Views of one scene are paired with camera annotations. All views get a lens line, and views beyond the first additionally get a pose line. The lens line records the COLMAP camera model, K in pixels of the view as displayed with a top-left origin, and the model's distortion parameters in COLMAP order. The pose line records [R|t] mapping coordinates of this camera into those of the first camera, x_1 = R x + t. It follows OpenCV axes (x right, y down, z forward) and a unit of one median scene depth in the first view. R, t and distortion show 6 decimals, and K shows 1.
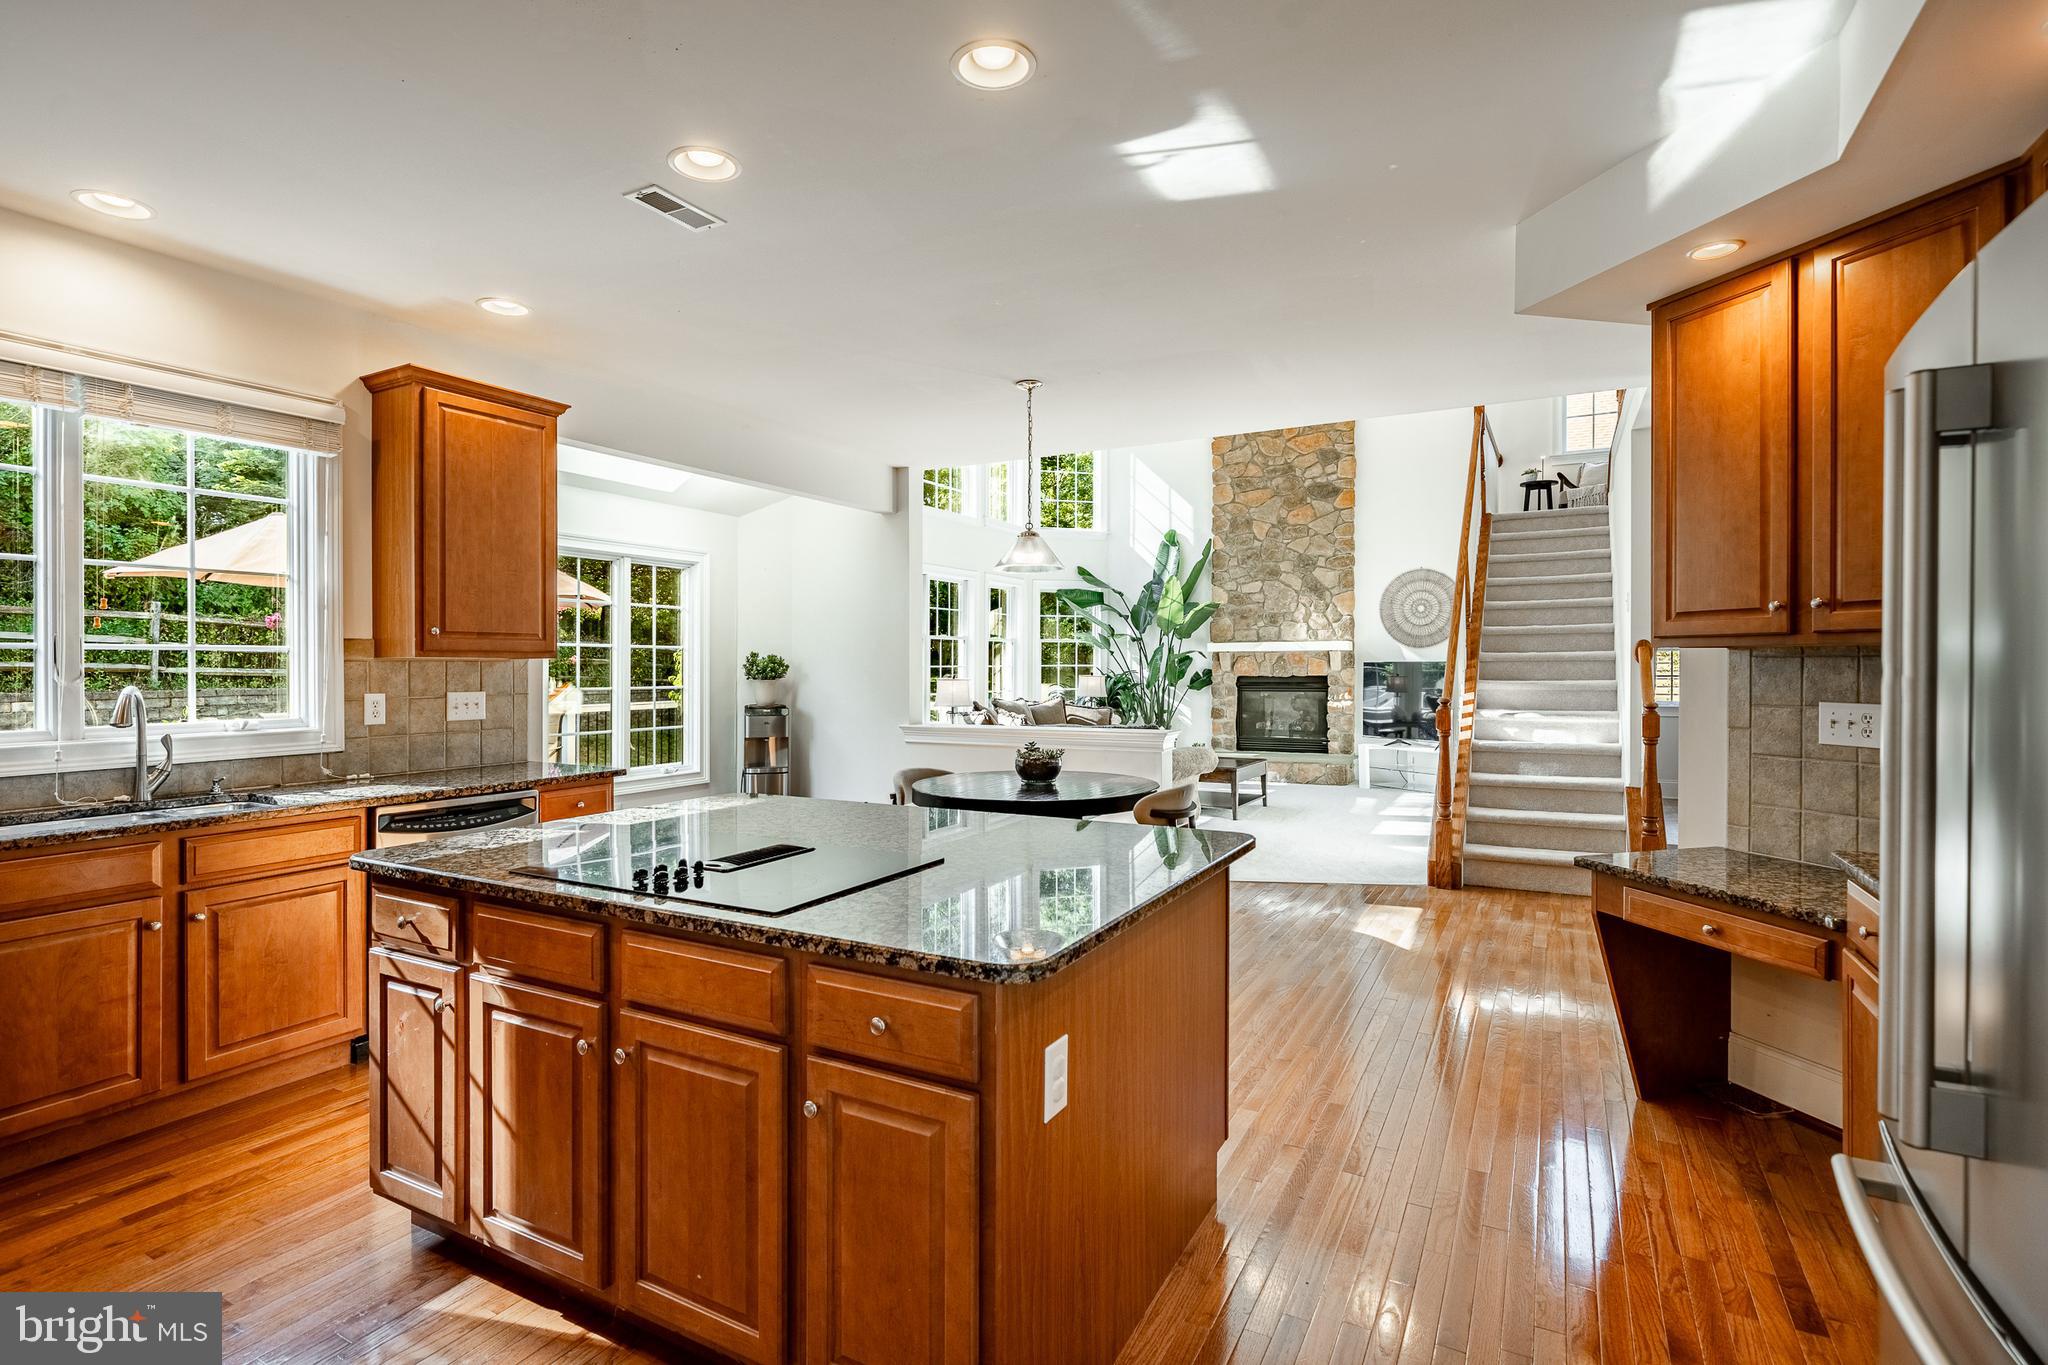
lens RADIAL K [[961.1, 0, 1004.8], [0, 961.1, 677.2], [0, 0, 1]] dist [-0.007302, -0.000053]
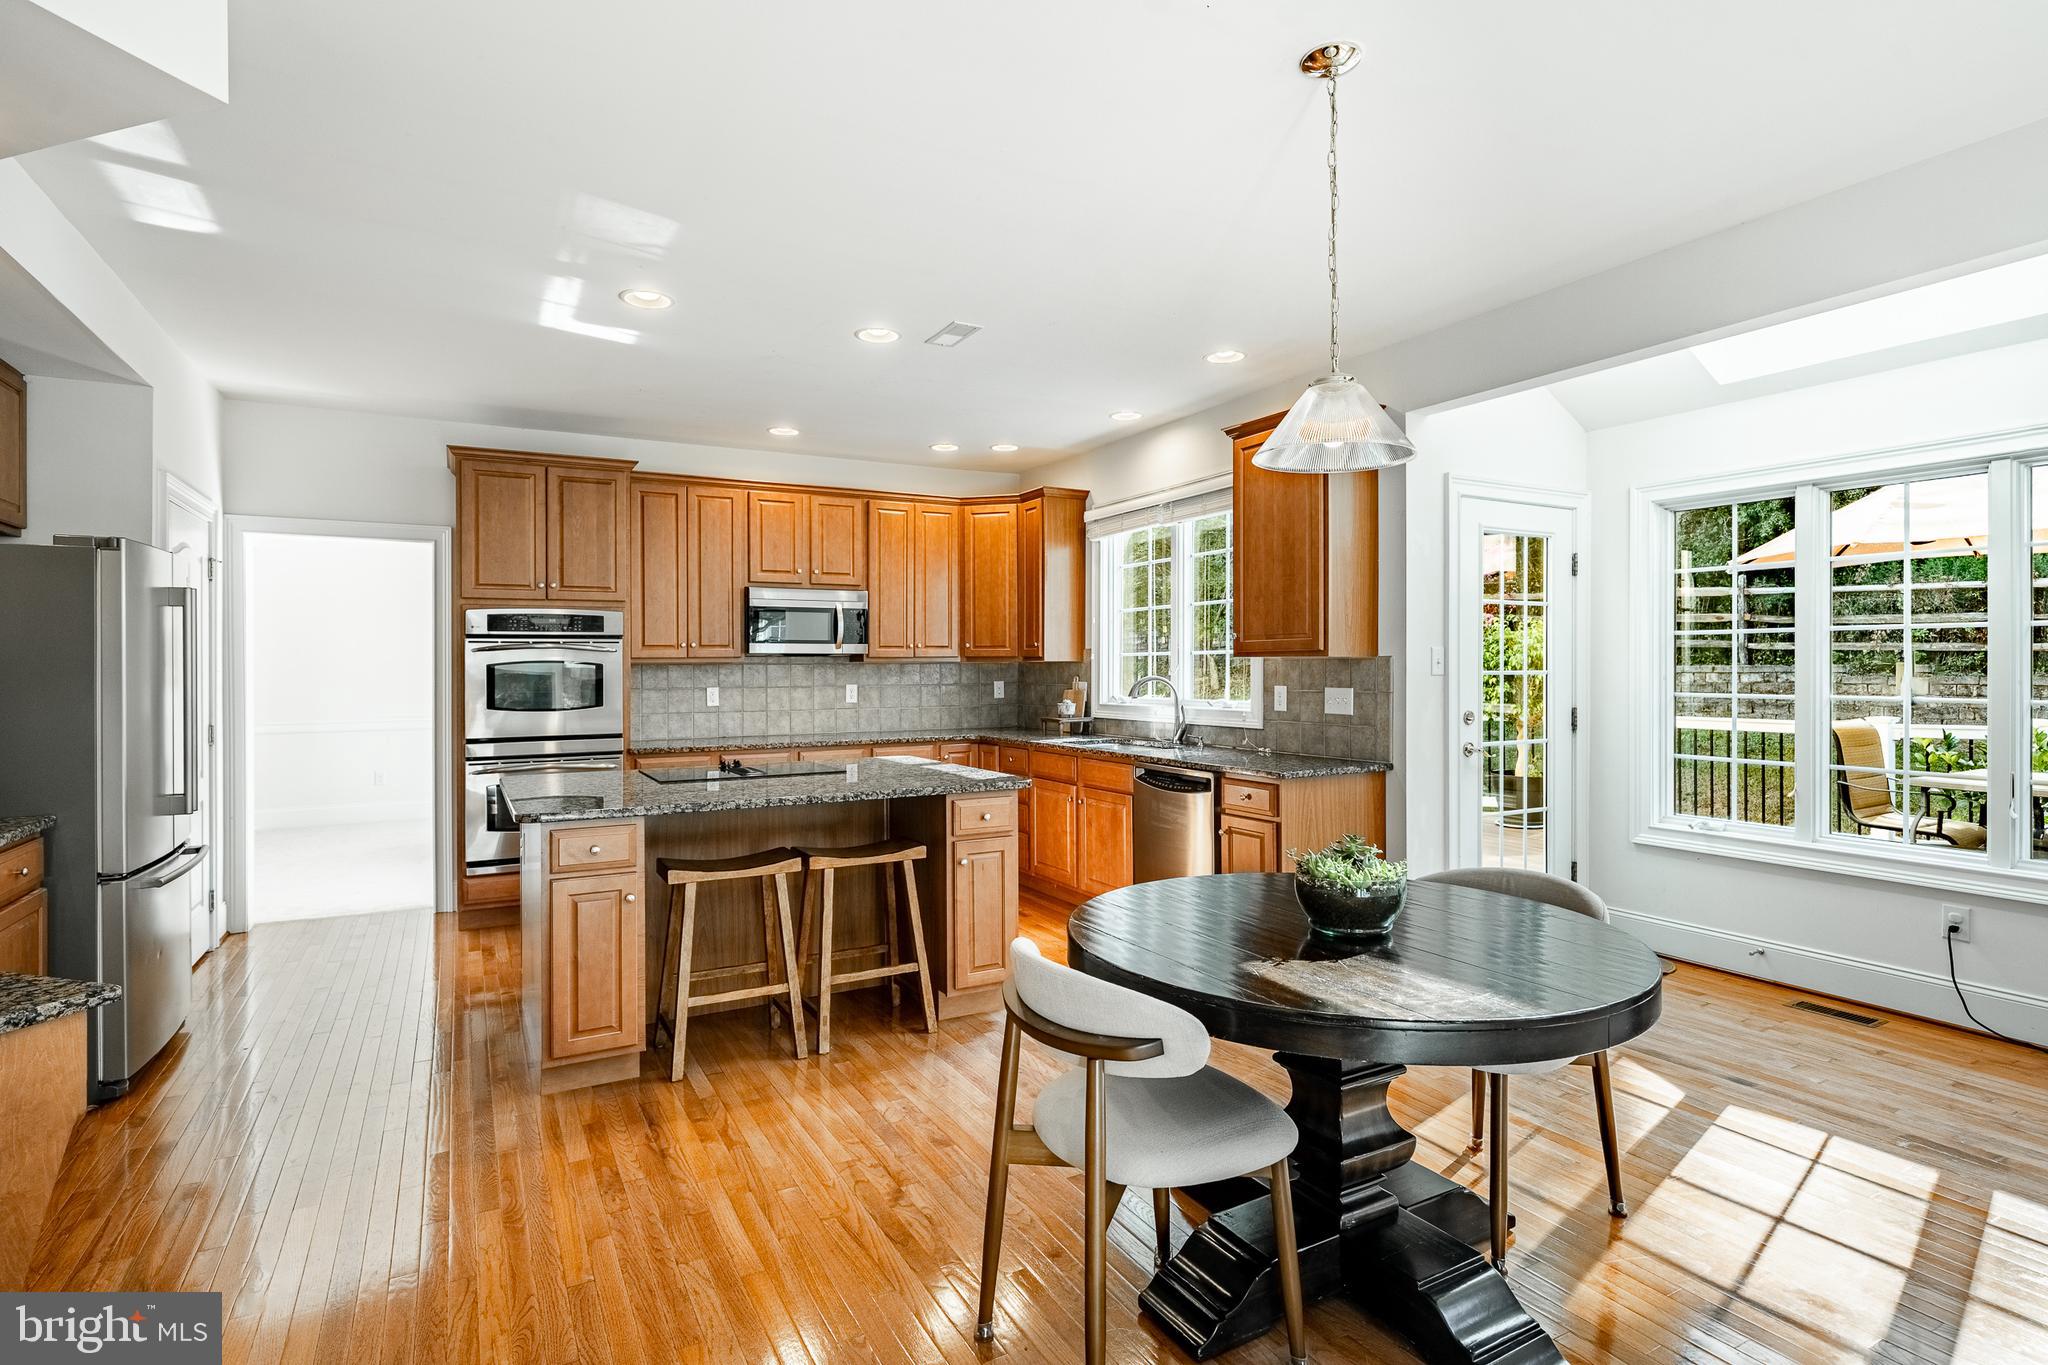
lens RADIAL K [[1035.9, 0, 1036.8], [0, 1035.9, 668.4], [0, 0, 1]] dist [0.000020, -0.001163]
pose [[-0.519526, 0.009111, -0.854406, 0.366770], [-0.003409, 0.999913, 0.012736, -0.012321], [0.854448, 0.009530, -0.519450, 0.799361]]
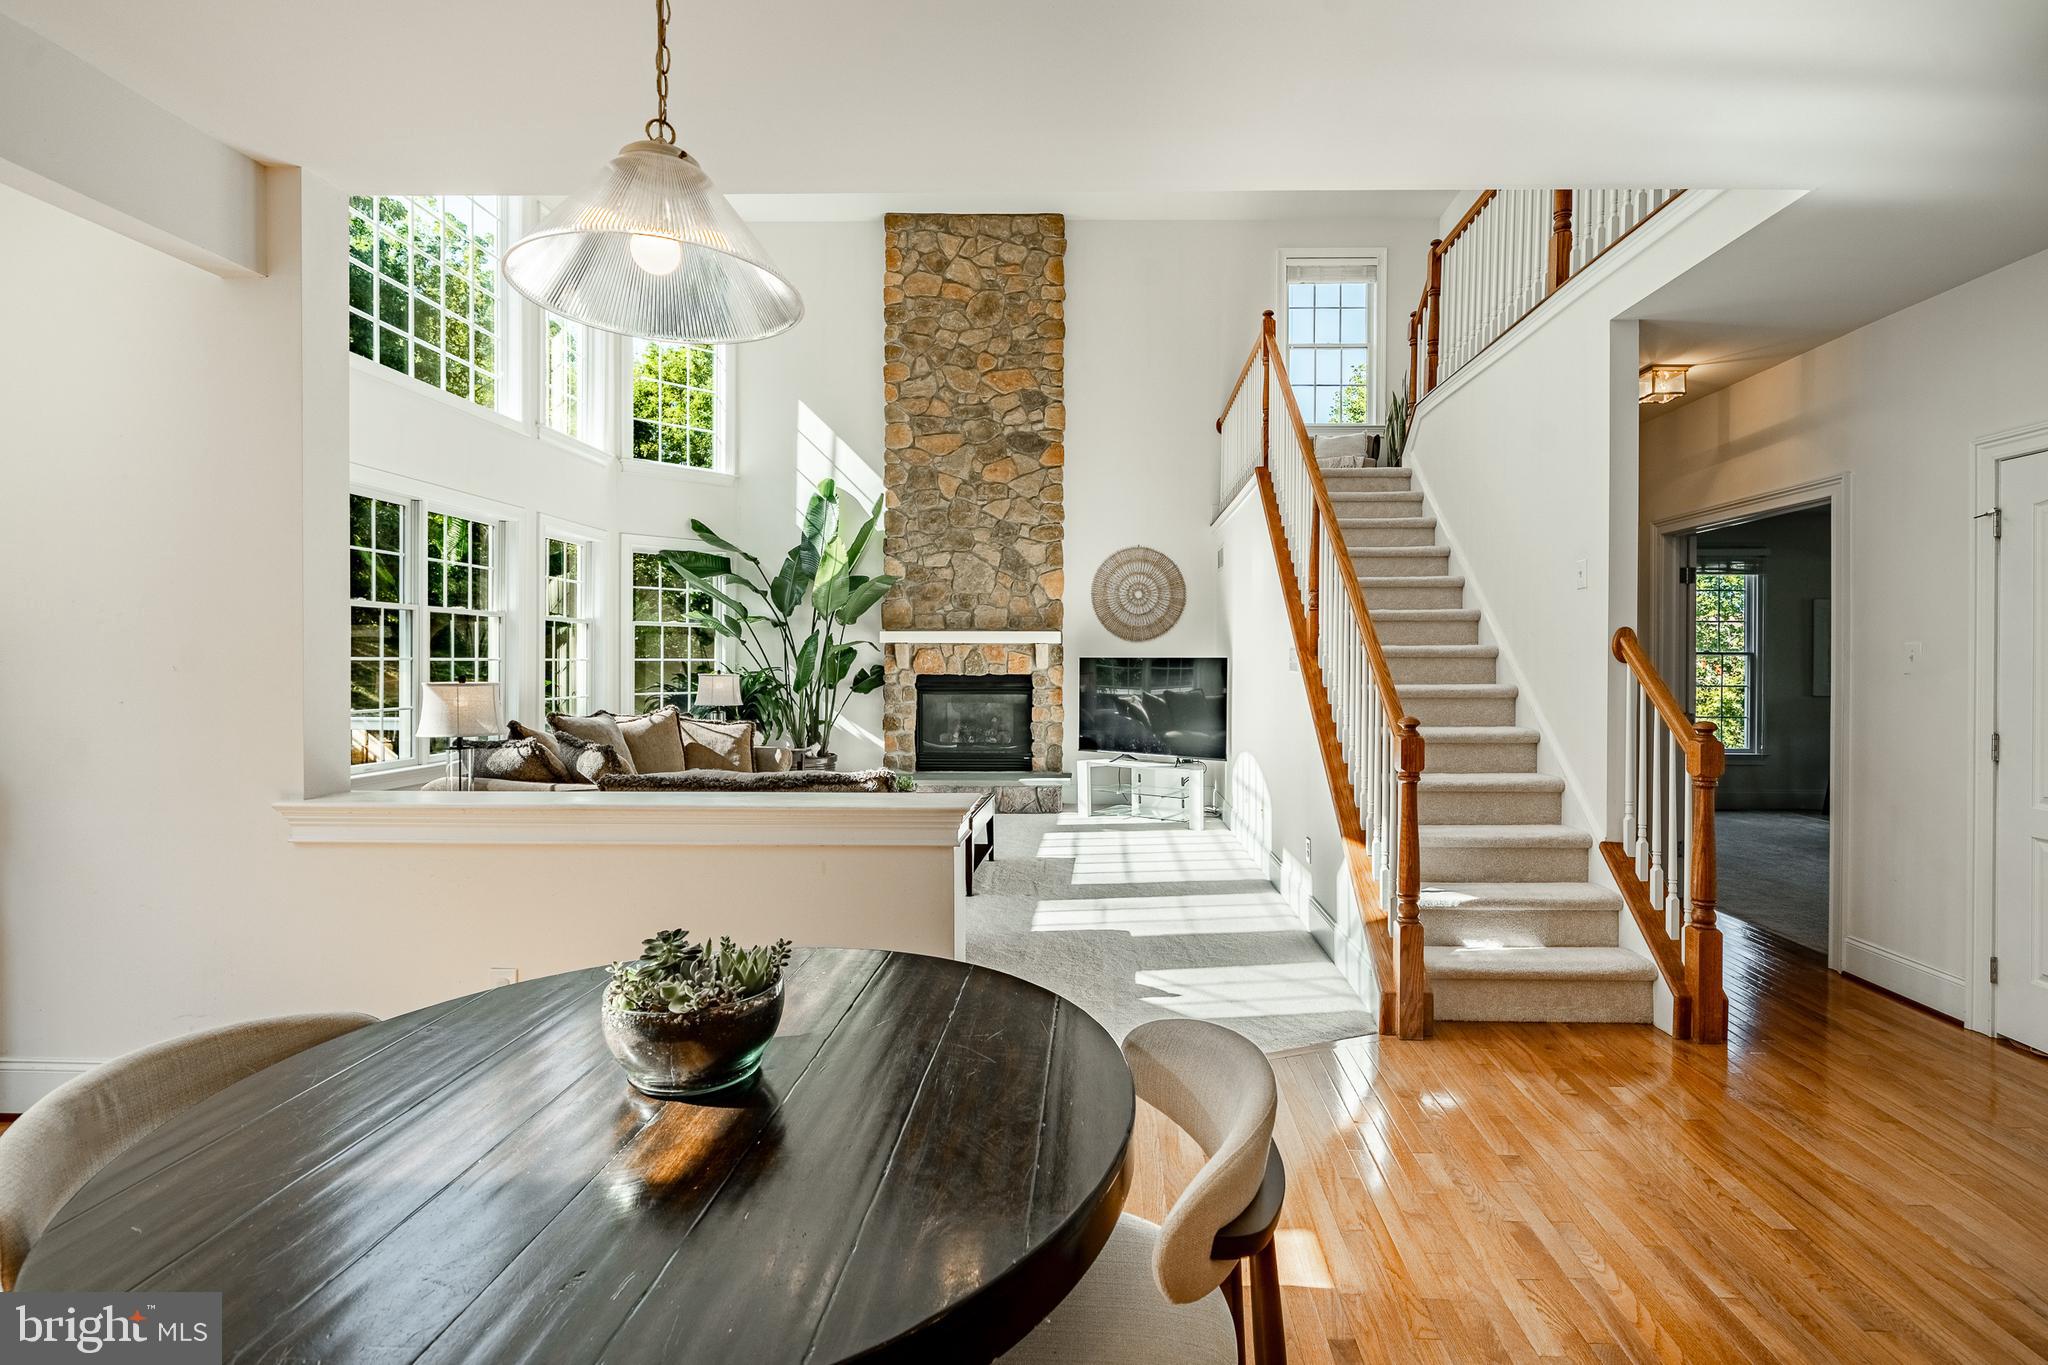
lens RADIAL K [[932.3, 0, 1074.6], [0, 932.3, 669.3], [0, 0, 1]] dist [-0.002893, 0.000001]
pose [[0.881394, 0.001915, 0.472378, 0.001804], [-0.000407, 0.999994, -0.003294, -0.005575], [-0.472382, 0.002711, 0.881390, 0.503876]]
